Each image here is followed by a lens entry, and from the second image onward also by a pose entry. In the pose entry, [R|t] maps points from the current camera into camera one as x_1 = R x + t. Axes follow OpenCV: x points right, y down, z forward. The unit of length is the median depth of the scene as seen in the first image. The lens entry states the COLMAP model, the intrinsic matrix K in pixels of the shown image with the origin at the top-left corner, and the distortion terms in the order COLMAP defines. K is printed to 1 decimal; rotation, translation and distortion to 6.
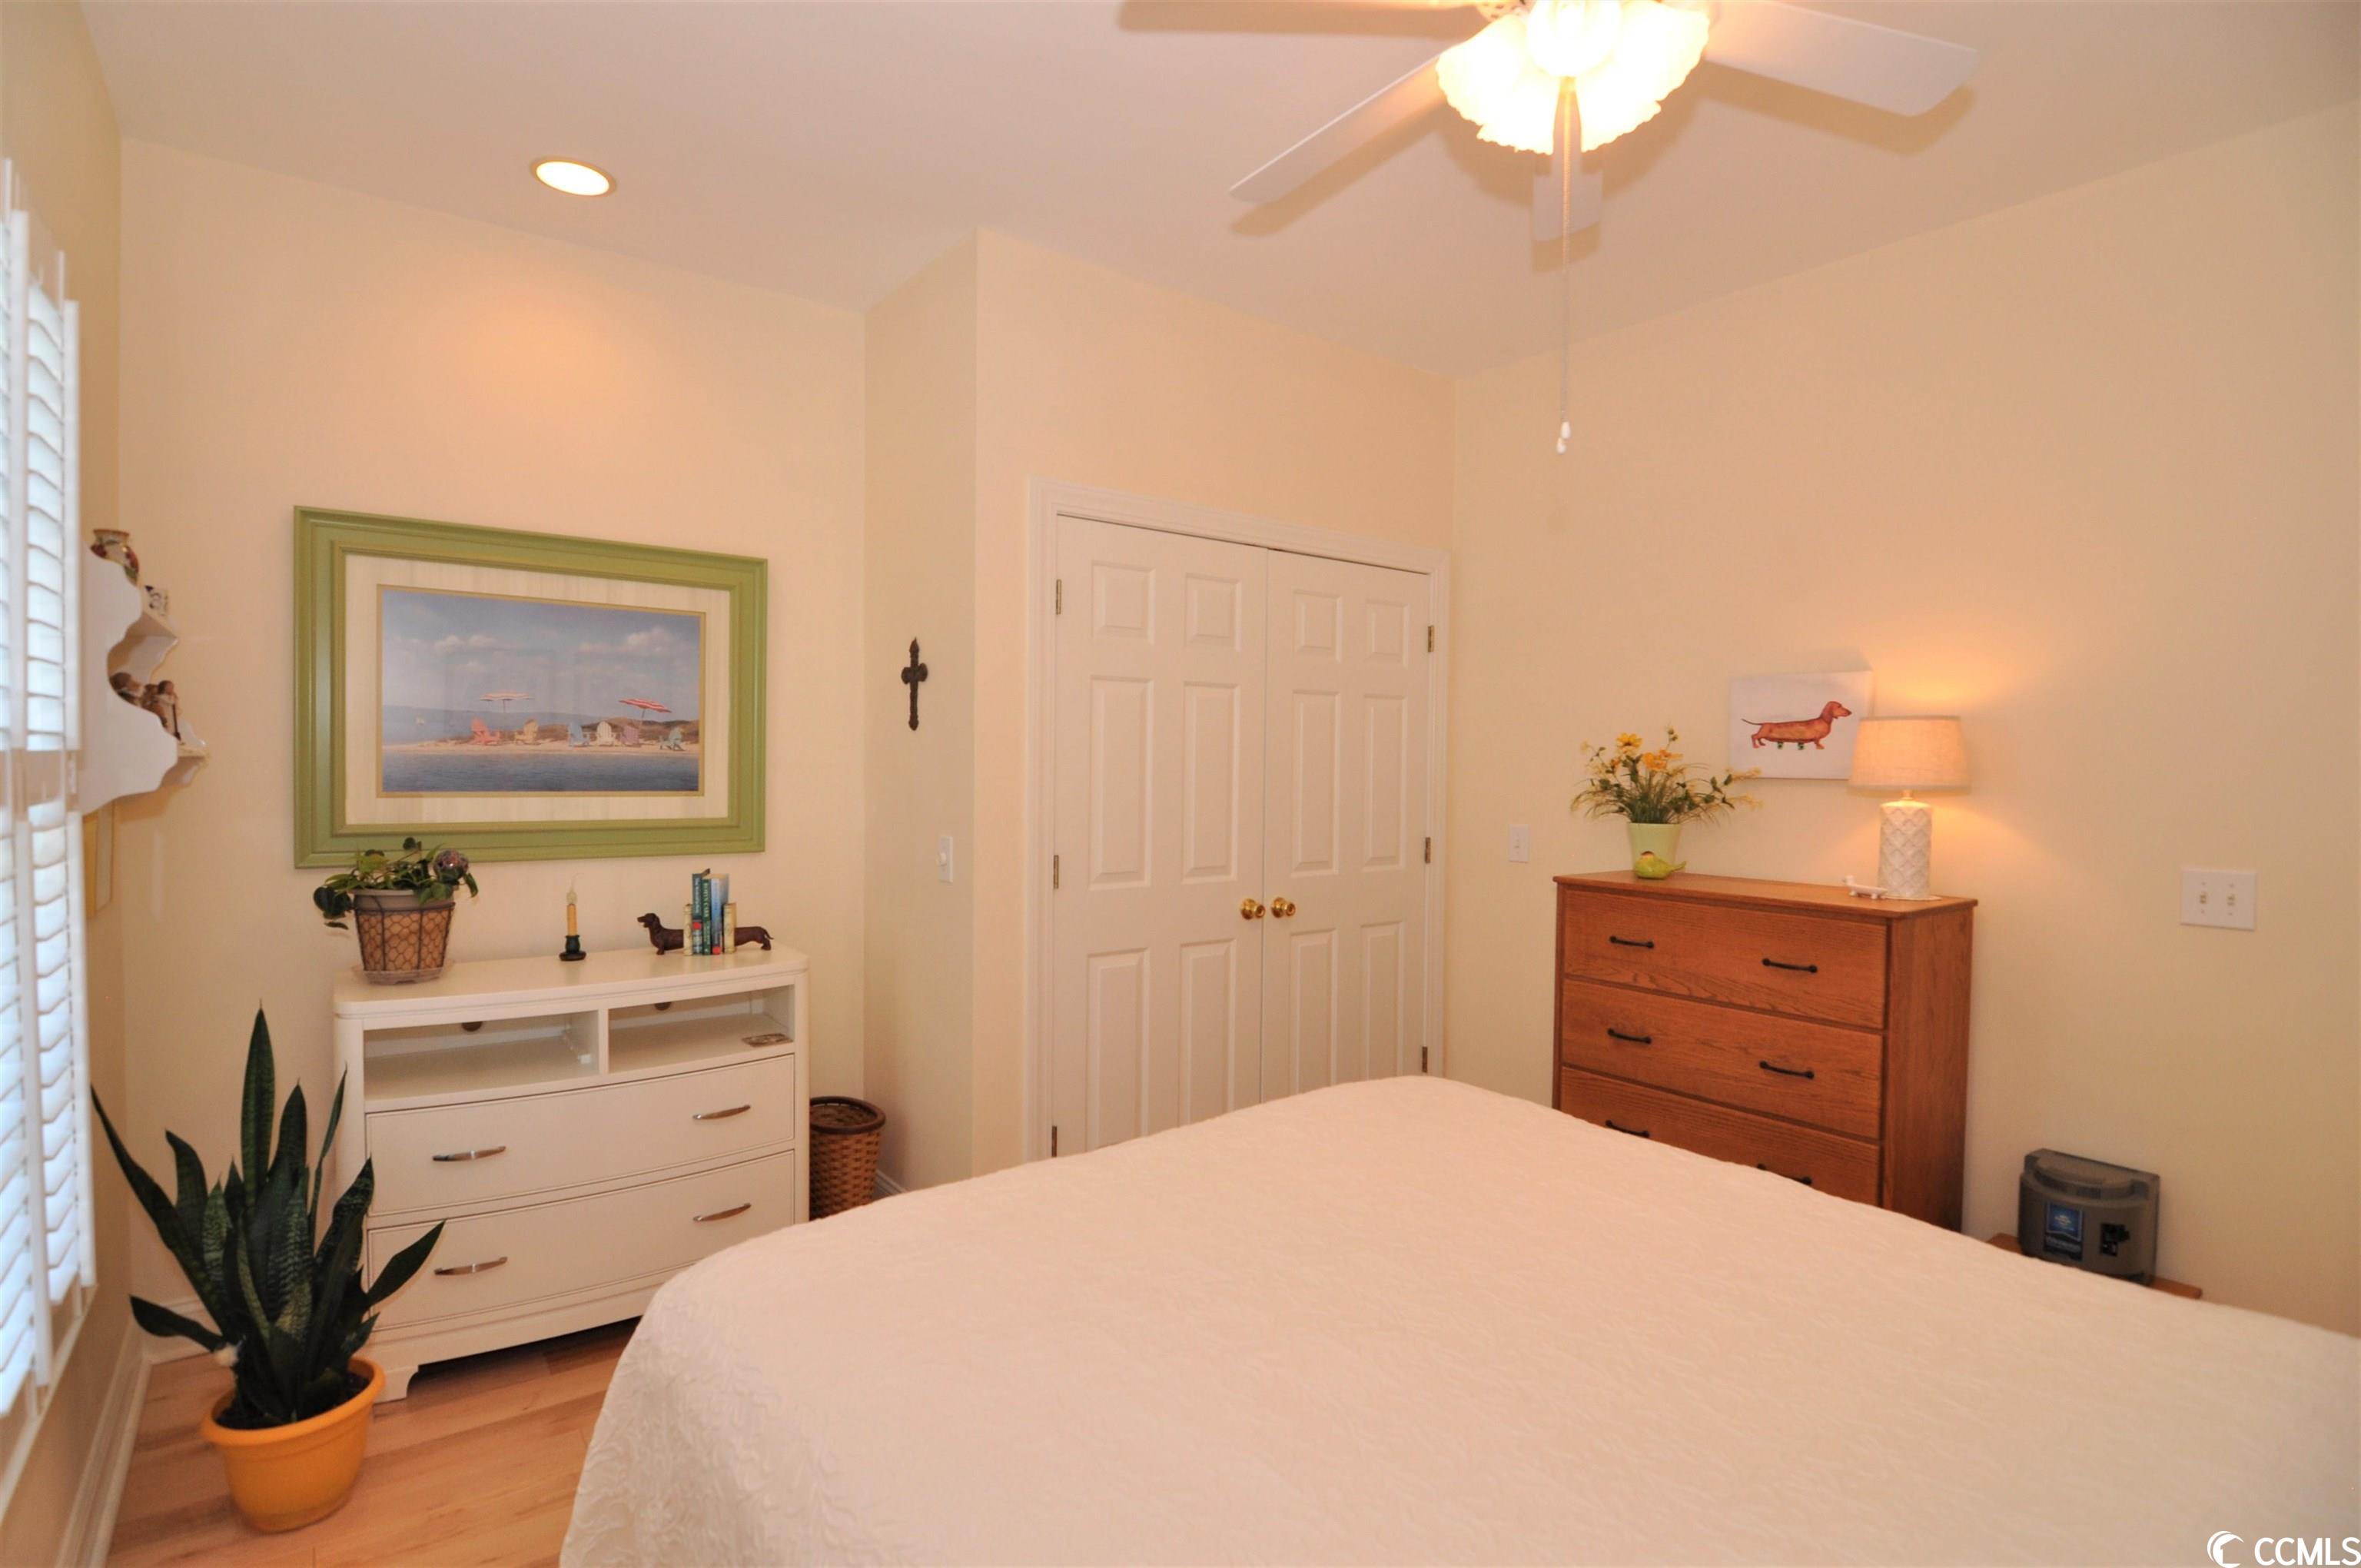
lens RADIAL K [[1127.3, 0, 1176.6], [0, 1127.3, 784.6], [0, 0, 1]] dist [-0.018791, -0.003583]
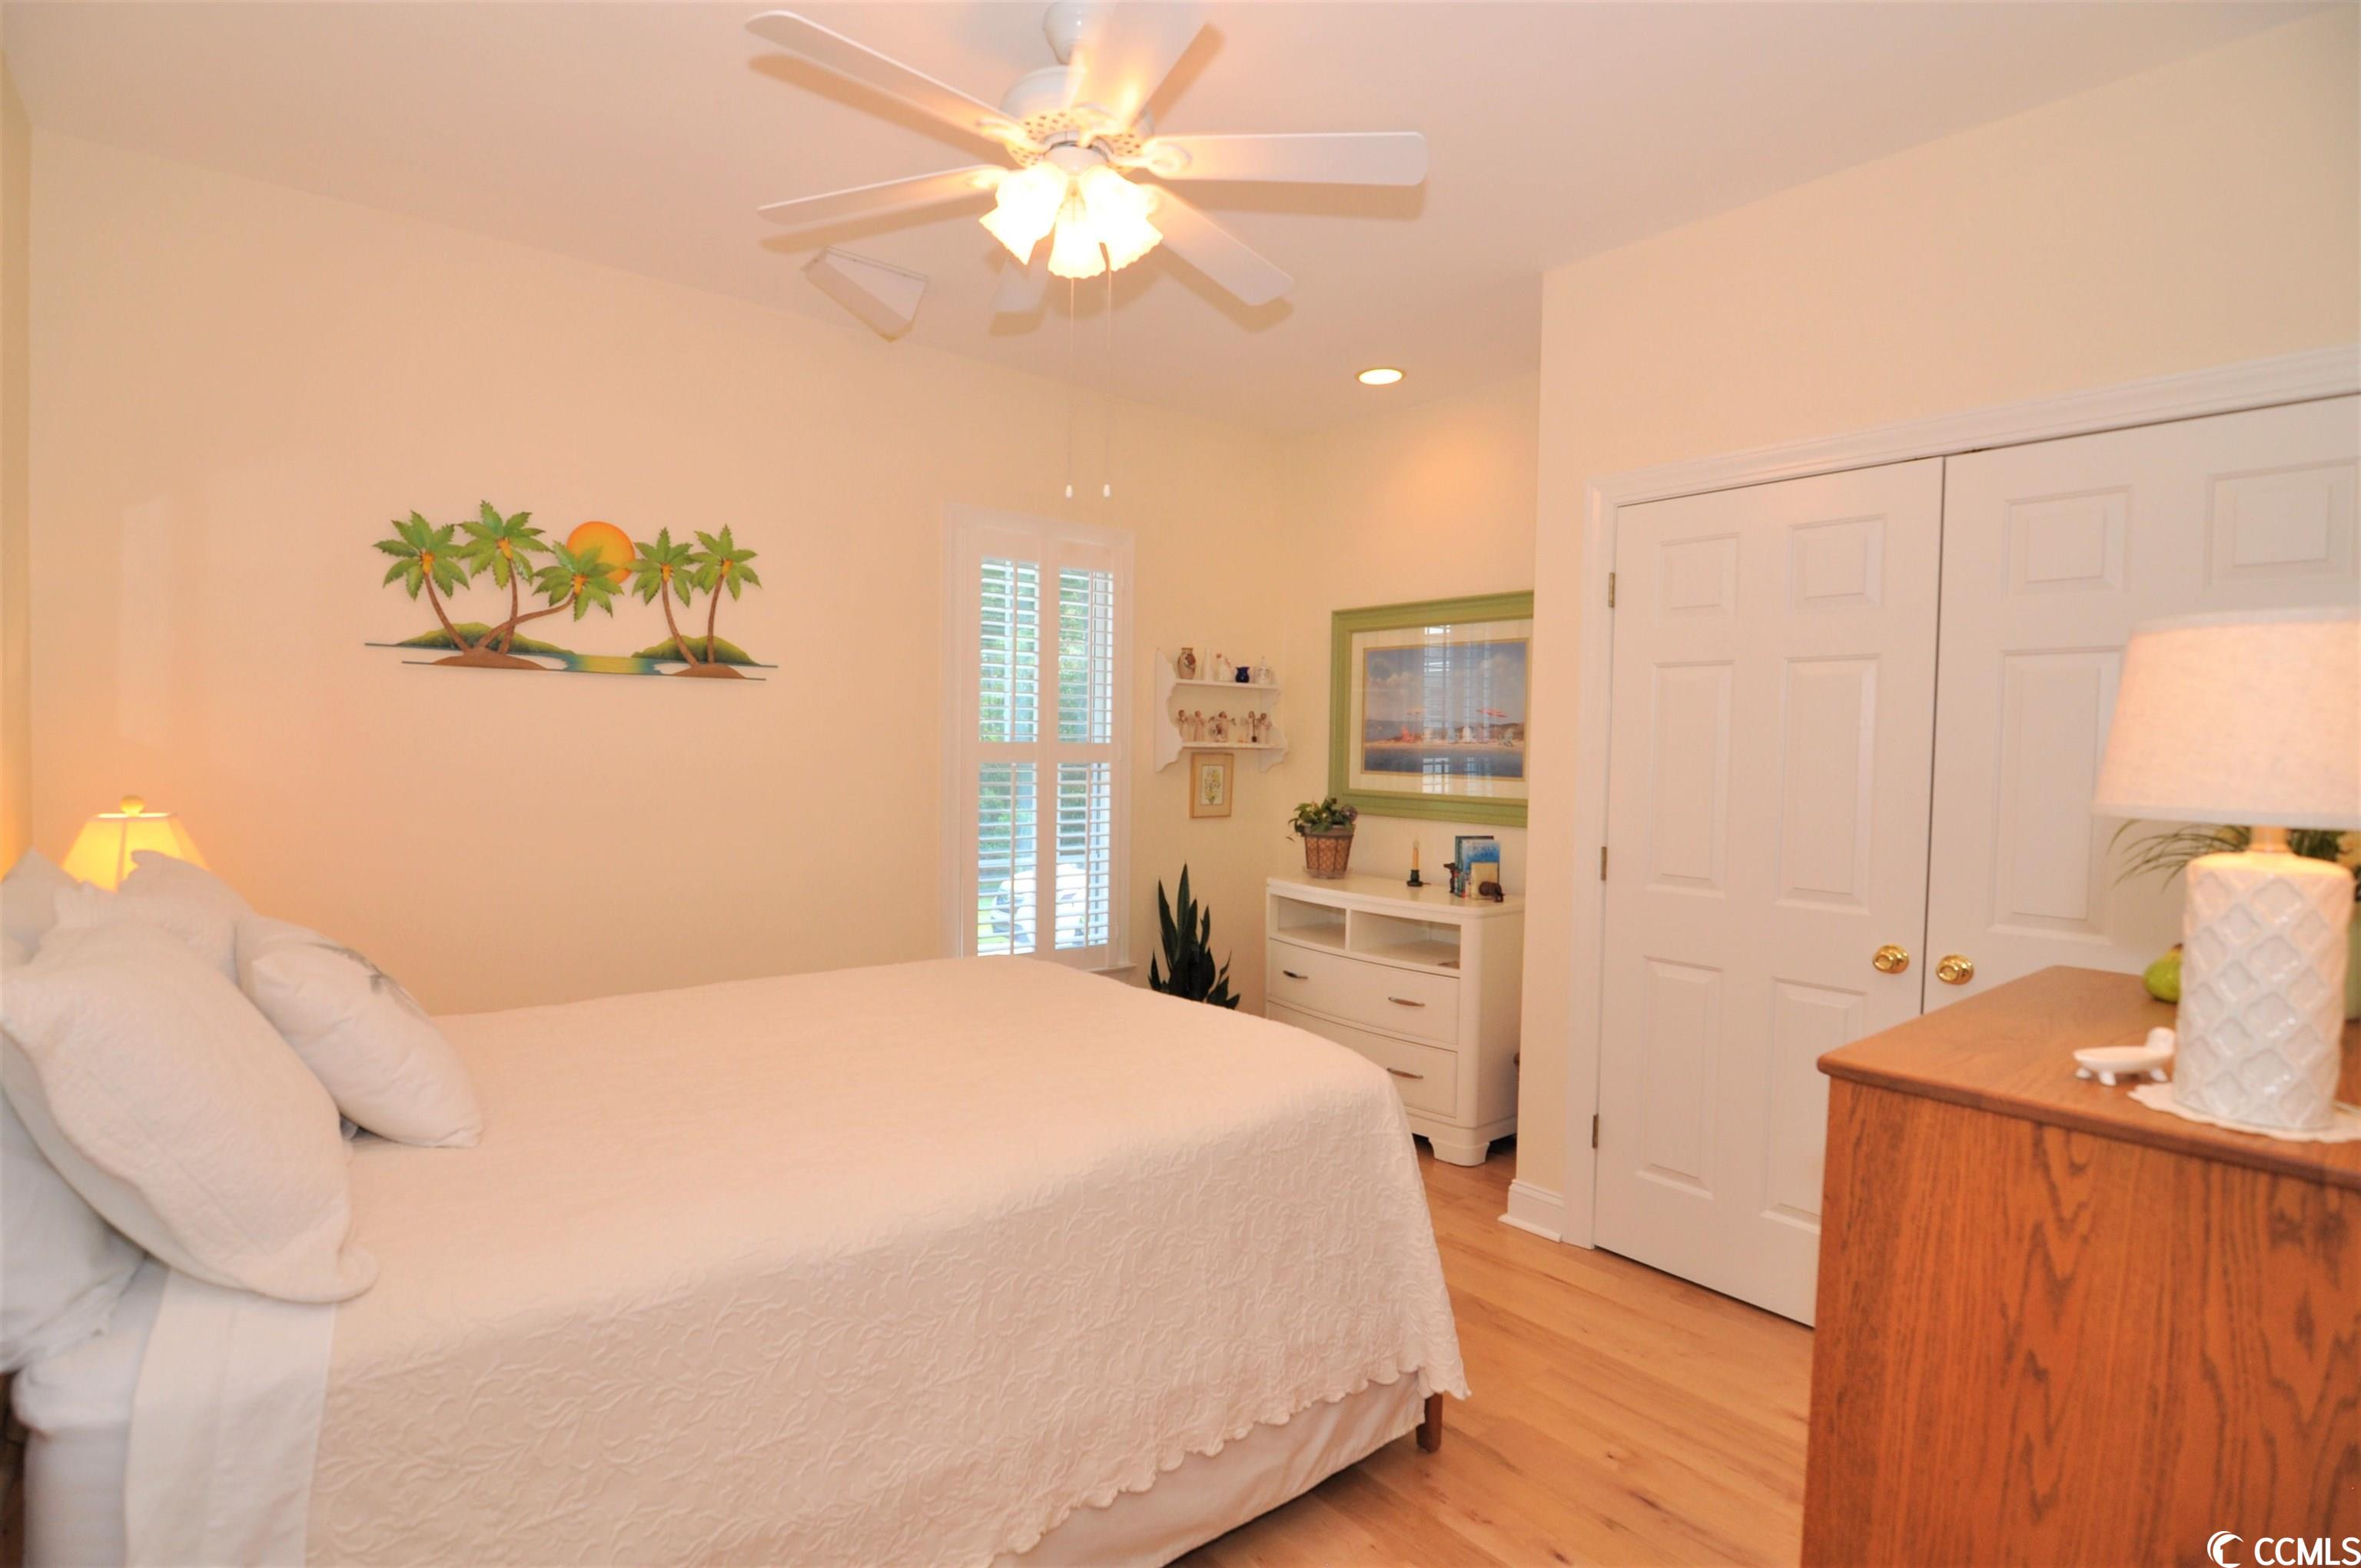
lens RADIAL K [[1127.3, 0, 1177.2], [0, 1127.3, 783.2], [0, 0, 1]] dist [-0.018791, -0.003583]
pose [[0.034384, 0.023570, -0.999131, 0.943019], [-0.040797, 0.998922, 0.022161, -0.000375], [0.998576, 0.040000, 0.035309, 0.625788]]
